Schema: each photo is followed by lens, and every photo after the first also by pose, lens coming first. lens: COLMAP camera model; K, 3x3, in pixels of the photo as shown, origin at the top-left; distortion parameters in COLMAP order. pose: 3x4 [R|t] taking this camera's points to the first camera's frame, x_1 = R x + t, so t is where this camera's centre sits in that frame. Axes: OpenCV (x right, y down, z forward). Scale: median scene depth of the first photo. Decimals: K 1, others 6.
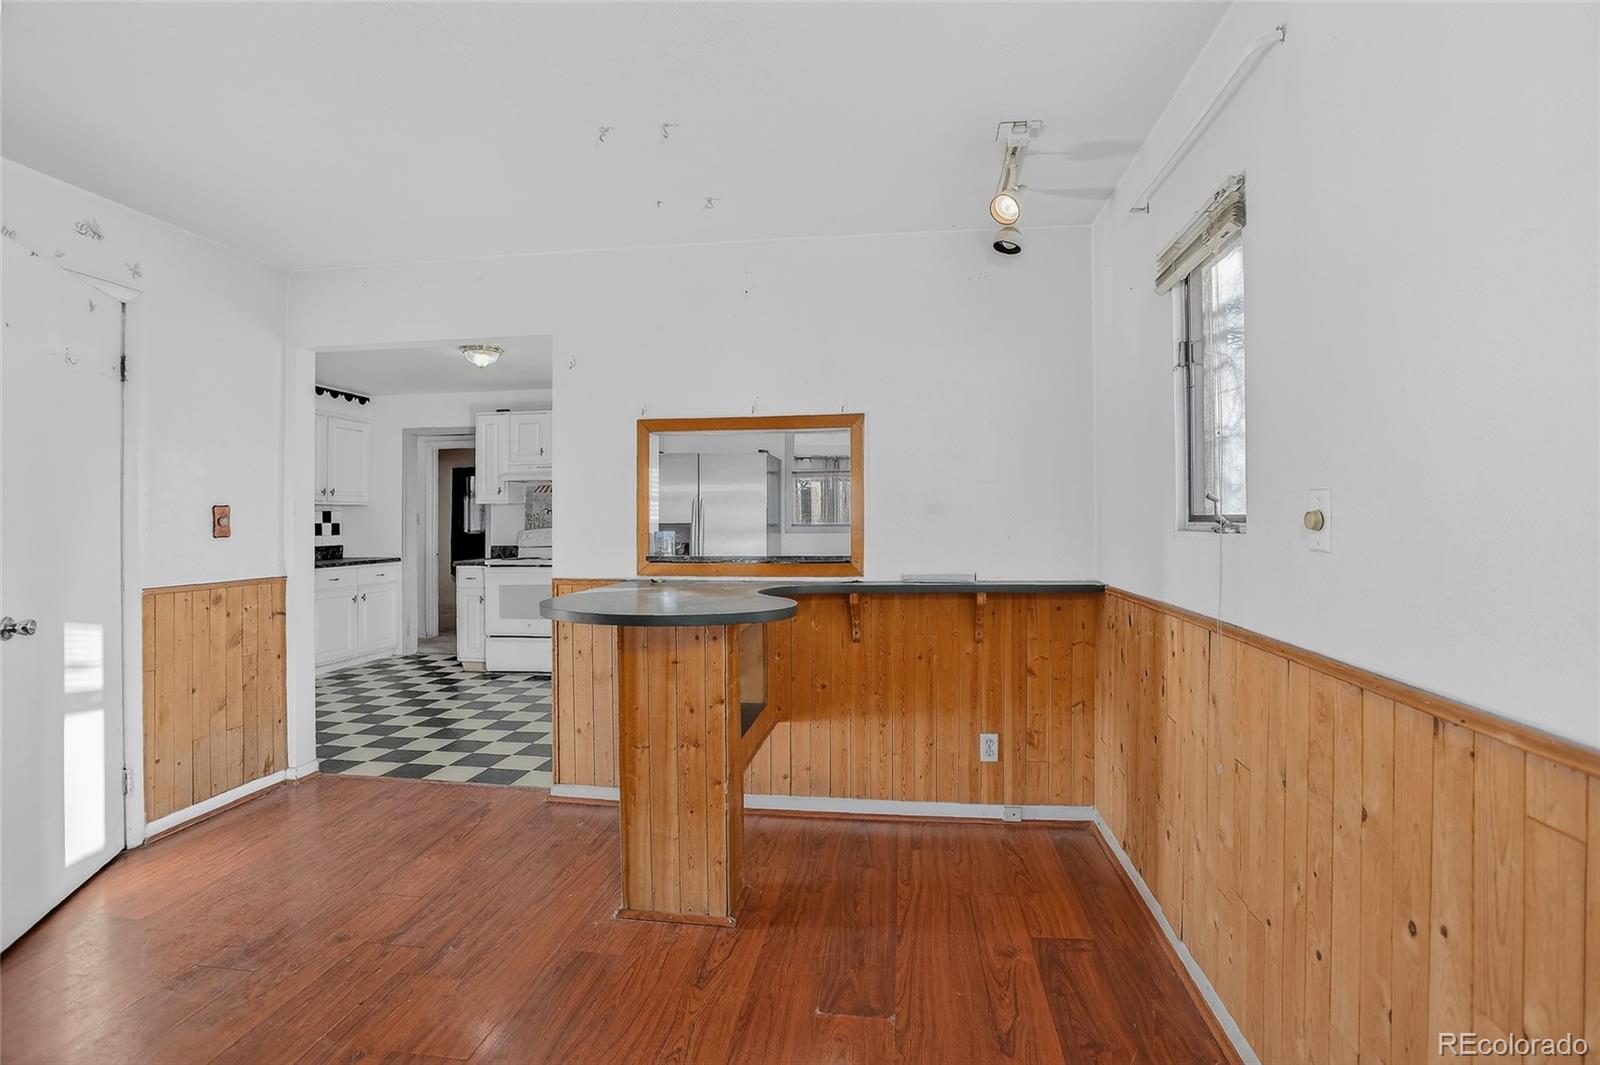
lens RADIAL K [[771.3, 0, 800.8], [0, 771.3, 515.8], [0, 0, 1]] dist [-0.038000, 0.000882]
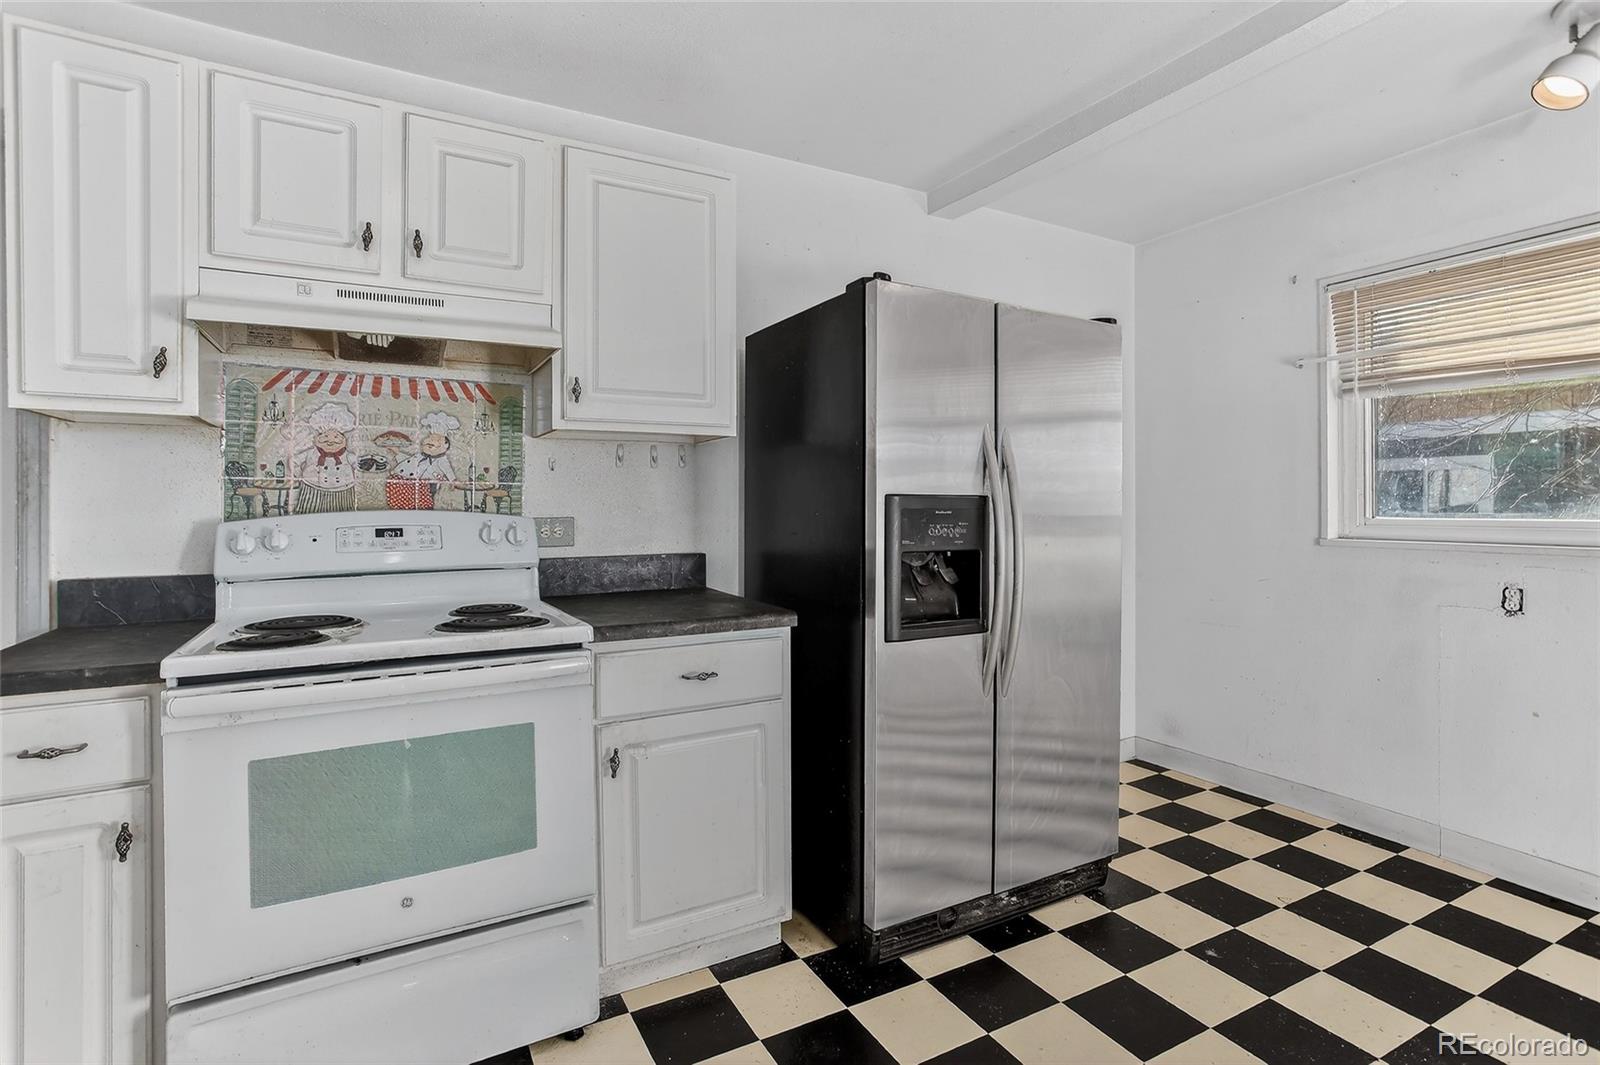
lens RADIAL K [[759.8, 0, 801.8], [0, 759.8, 503.5], [0, 0, 1]] dist [-0.031095, 0.000494]
pose [[0.811298, 0.001729, 0.584631, -0.347832], [-0.002691, 0.999996, 0.000777, 0.012233], [-0.584627, -0.002204, 0.811299, 0.650446]]
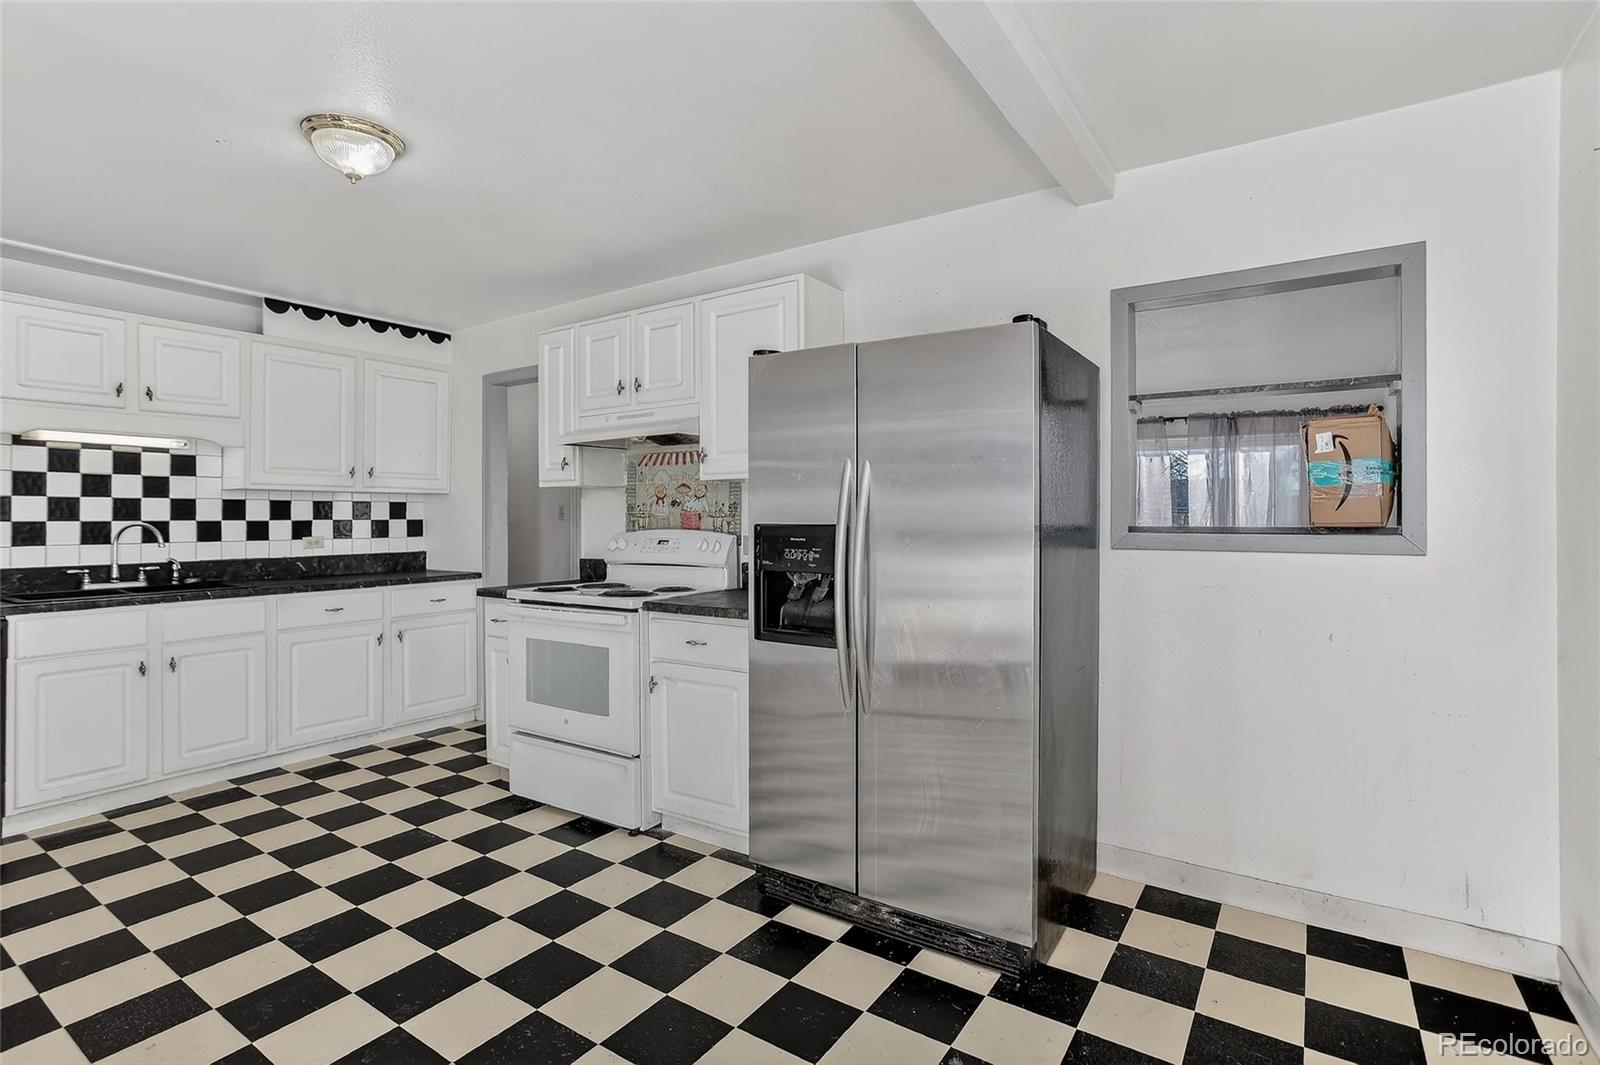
lens RADIAL K [[771.3, 0, 800.8], [0, 771.3, 515.8], [0, 0, 1]] dist [-0.038000, 0.000882]
pose [[0.895814, -0.000291, -0.444428, 0.012663], [0.002671, 0.999985, 0.004731, 0.003713], [0.444420, -0.005425, 0.895802, 0.545771]]
